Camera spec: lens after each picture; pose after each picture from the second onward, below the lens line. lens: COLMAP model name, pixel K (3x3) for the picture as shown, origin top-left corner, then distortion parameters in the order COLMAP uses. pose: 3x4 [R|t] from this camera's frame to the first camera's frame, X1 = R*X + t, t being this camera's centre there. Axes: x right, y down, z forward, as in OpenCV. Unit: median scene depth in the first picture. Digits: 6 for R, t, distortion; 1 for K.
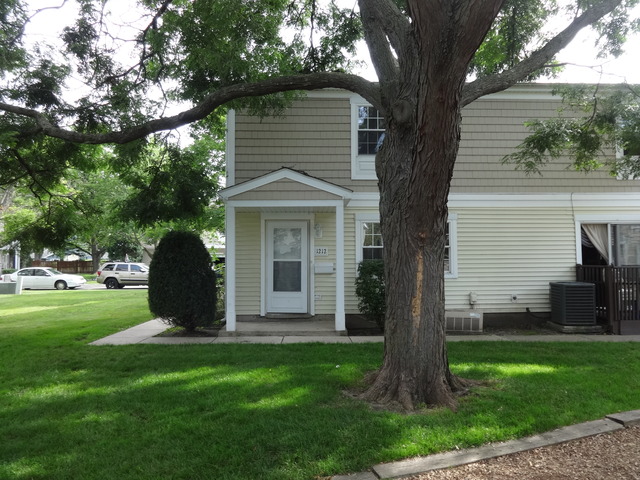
lens RADIAL K [[478.0, 0, 319.8], [0, 478.0, 240.2], [0, 0, 1]] dist [-0.029515, 0.000306]
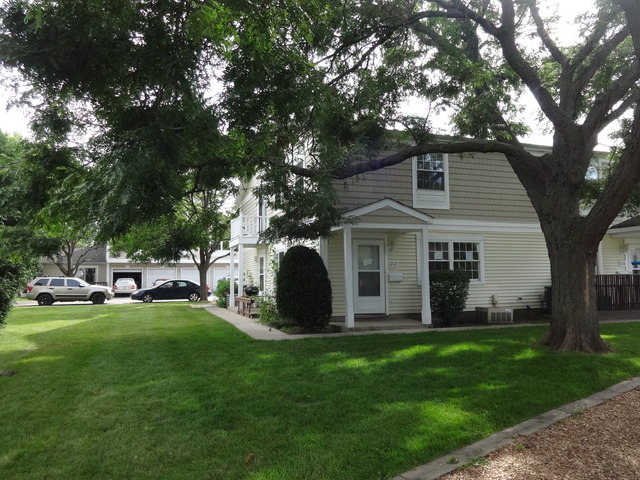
lens RADIAL K [[478.0, 0, 320.2], [0, 478.0, 239.4], [0, 0, 1]] dist [-0.029515, 0.000306]
pose [[0.953470, 0.020422, 0.300796, -0.559673], [-0.009492, 0.999242, -0.037753, 0.008042], [-0.301339, 0.033142, 0.952941, -0.142465]]
